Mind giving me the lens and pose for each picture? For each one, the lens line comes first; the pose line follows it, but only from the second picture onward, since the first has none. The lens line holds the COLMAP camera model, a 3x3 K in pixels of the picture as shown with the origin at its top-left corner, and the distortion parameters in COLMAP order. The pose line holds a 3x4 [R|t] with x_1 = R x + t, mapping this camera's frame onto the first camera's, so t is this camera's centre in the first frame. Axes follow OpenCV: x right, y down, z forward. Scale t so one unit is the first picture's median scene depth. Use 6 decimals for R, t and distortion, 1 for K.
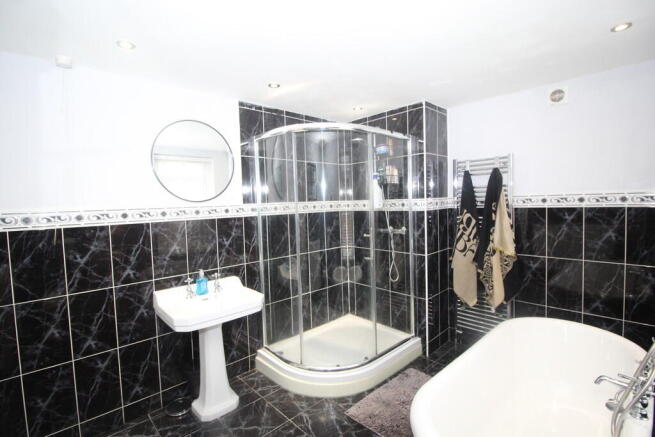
lens RADIAL K [[303.1, 0, 326.6], [0, 303.1, 217.7], [0, 0, 1]] dist [-0.030558, -0.000396]
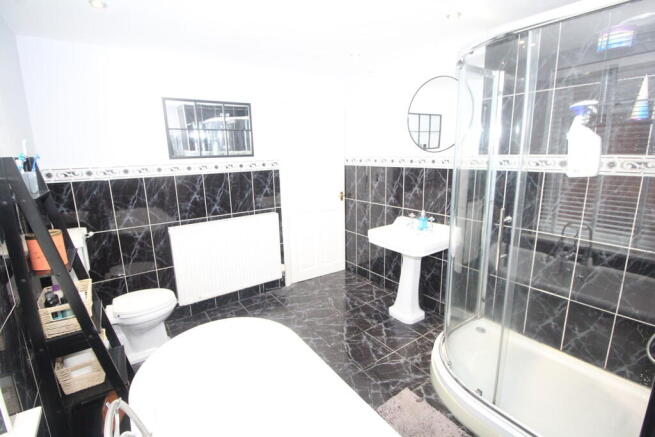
lens RADIAL K [[303.1, 0, 326.6], [0, 303.1, 217.7], [0, 0, 1]] dist [-0.030558, -0.000396]
pose [[-0.144207, 0.226497, -0.963277, 0.822602], [-0.039029, 0.971393, 0.234248, -0.066537], [0.988778, 0.071376, -0.131242, 0.789518]]
